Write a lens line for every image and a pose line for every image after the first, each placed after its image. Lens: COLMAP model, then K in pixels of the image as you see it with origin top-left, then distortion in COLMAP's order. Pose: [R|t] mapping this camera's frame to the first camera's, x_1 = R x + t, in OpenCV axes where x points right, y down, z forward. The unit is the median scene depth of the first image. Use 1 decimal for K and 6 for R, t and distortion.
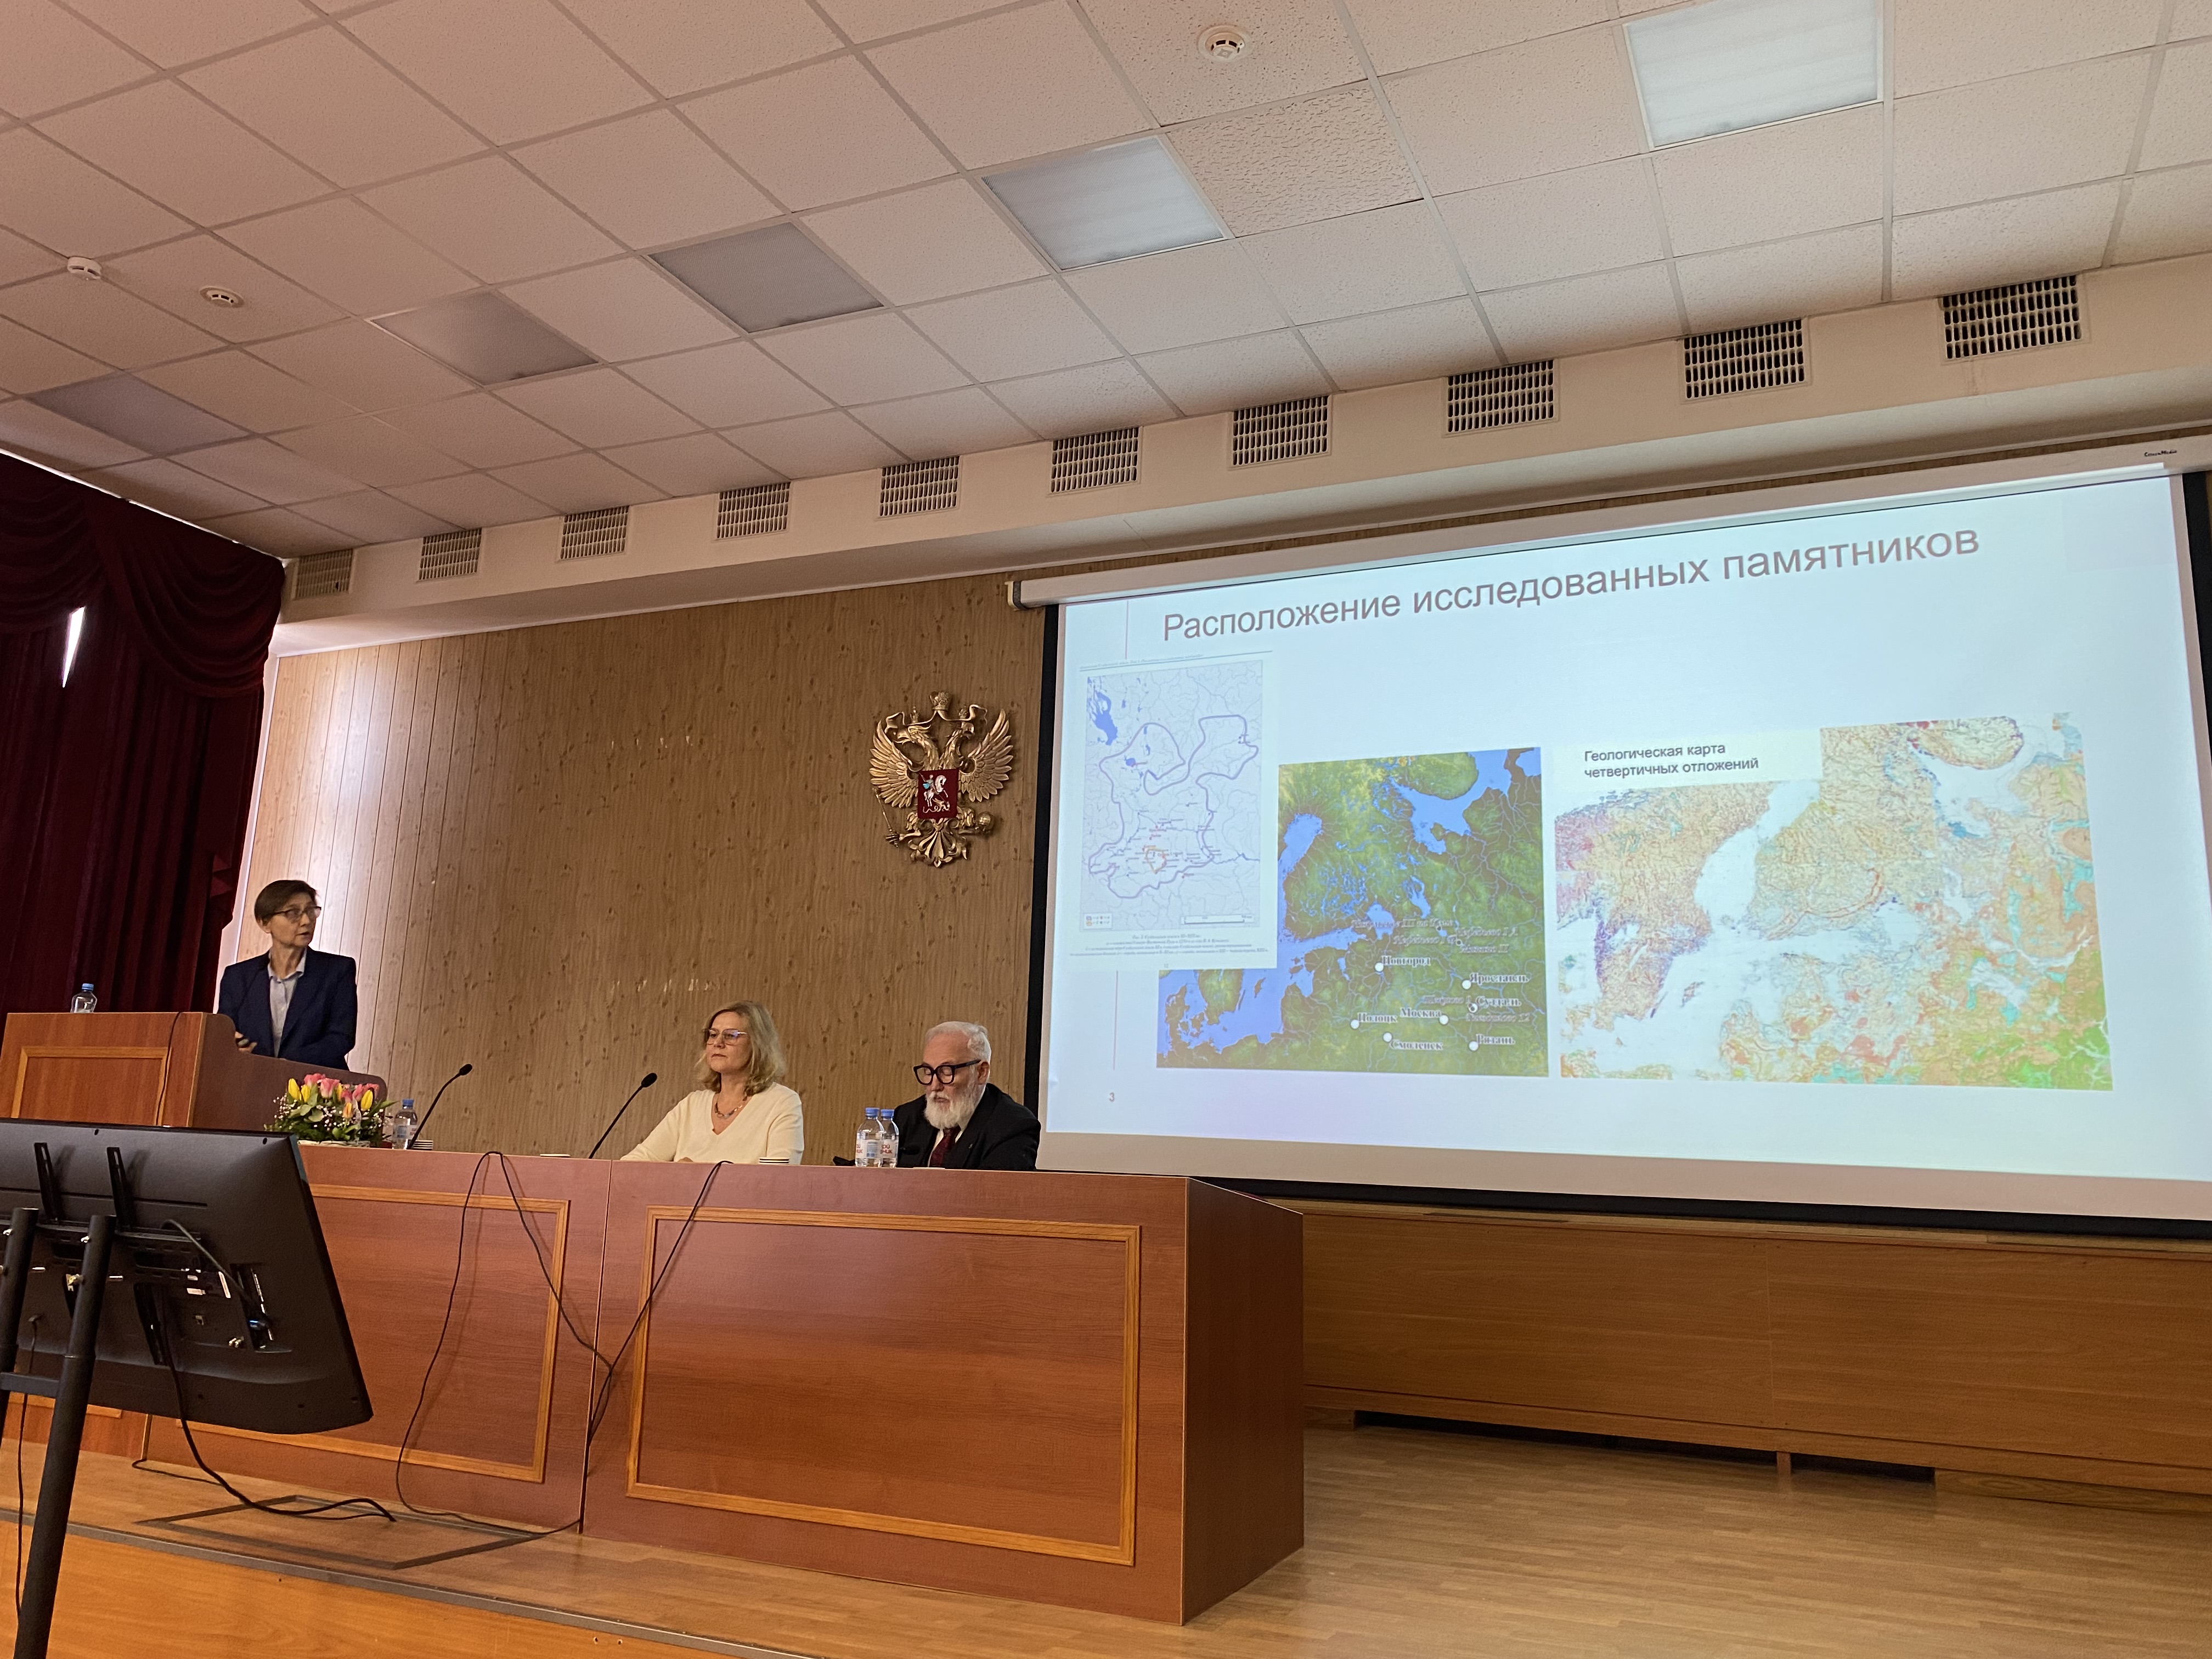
lens RADIAL K [[1677.4, 0, 1083.3], [0, 1677.4, 804.5], [0, 0, 1]] dist [0.123223, -0.227916]
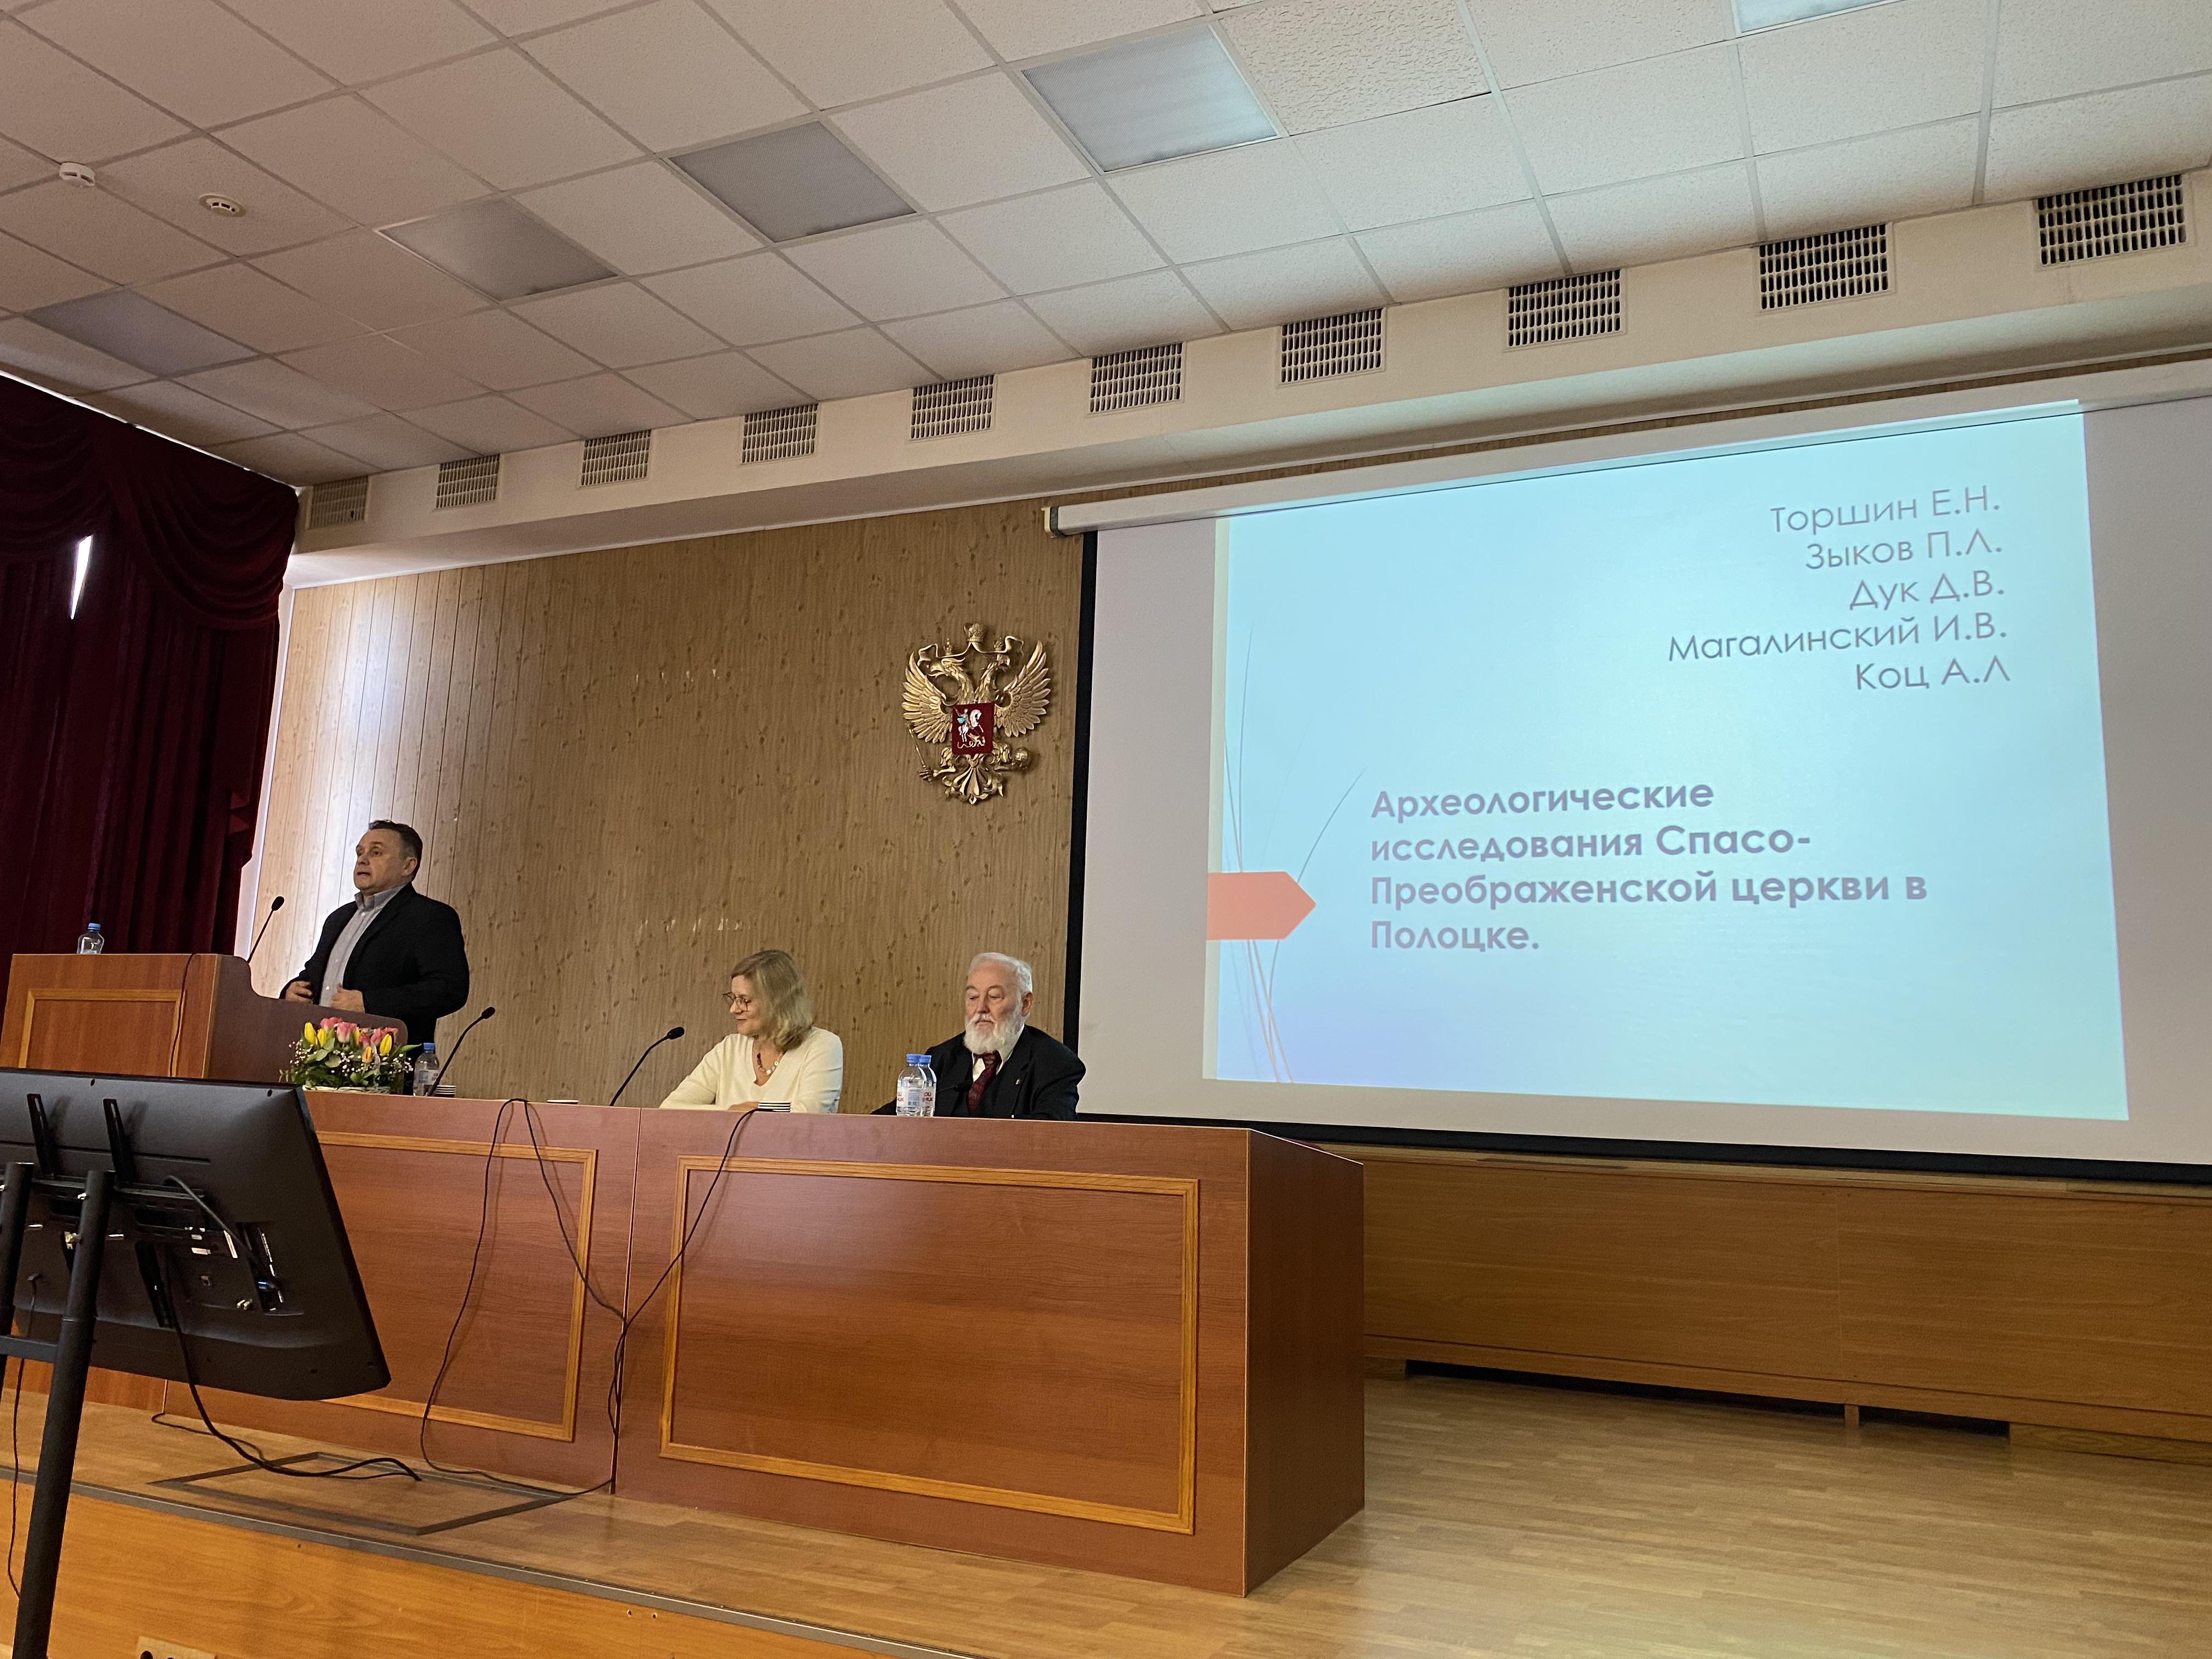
lens RADIAL K [[1677.6, 0, 1102.8], [0, 1677.6, 804.9], [0, 0, 1]] dist [0.111077, -0.195789]
pose [[0.999993, -0.000927, -0.003744, -0.008153], [0.001063, 0.999336, 0.036408, 0.002470], [0.003708, -0.036412, 0.999330, 0.031295]]
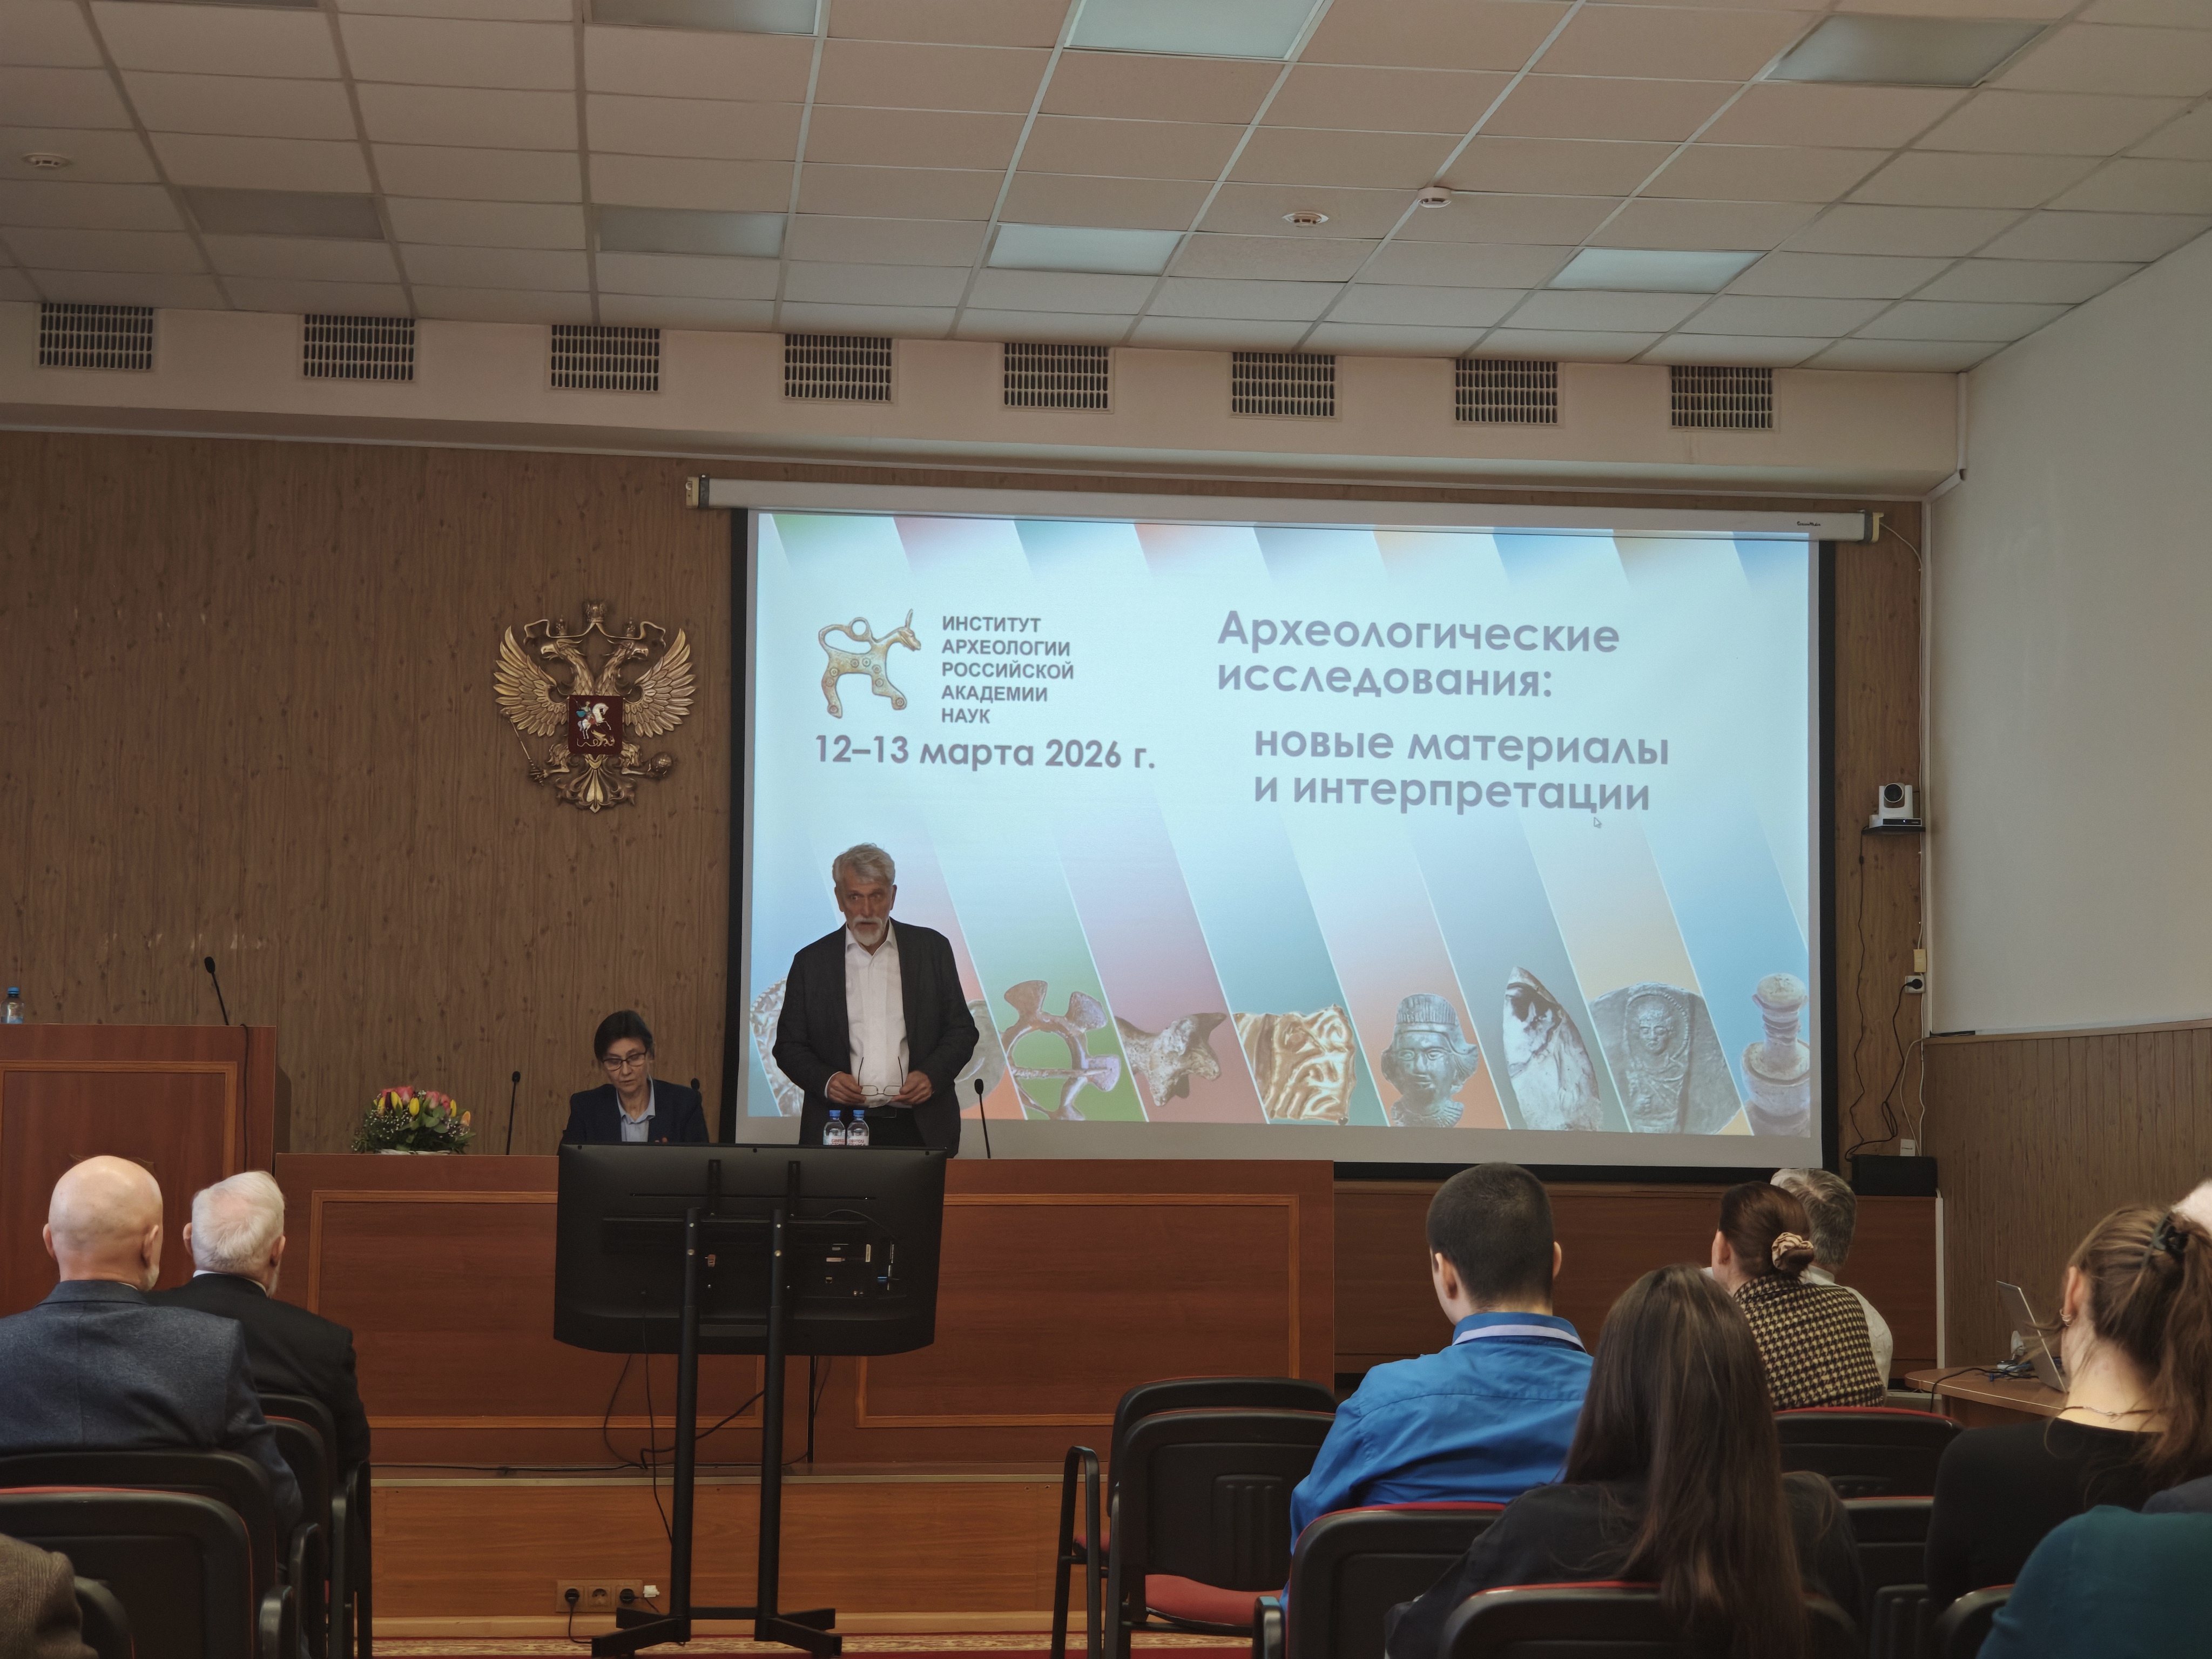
lens RADIAL K [[3913.8, 0, 1110.7], [0, 3913.8, 822.0], [0, 0, 1]] dist [0.221656, -0.045993]
pose [[0.848921, 0.016518, 0.528262, -0.917341], [-0.088568, 0.989824, 0.111378, -0.202357], [-0.521046, -0.141338, 0.841745, -0.804960]]
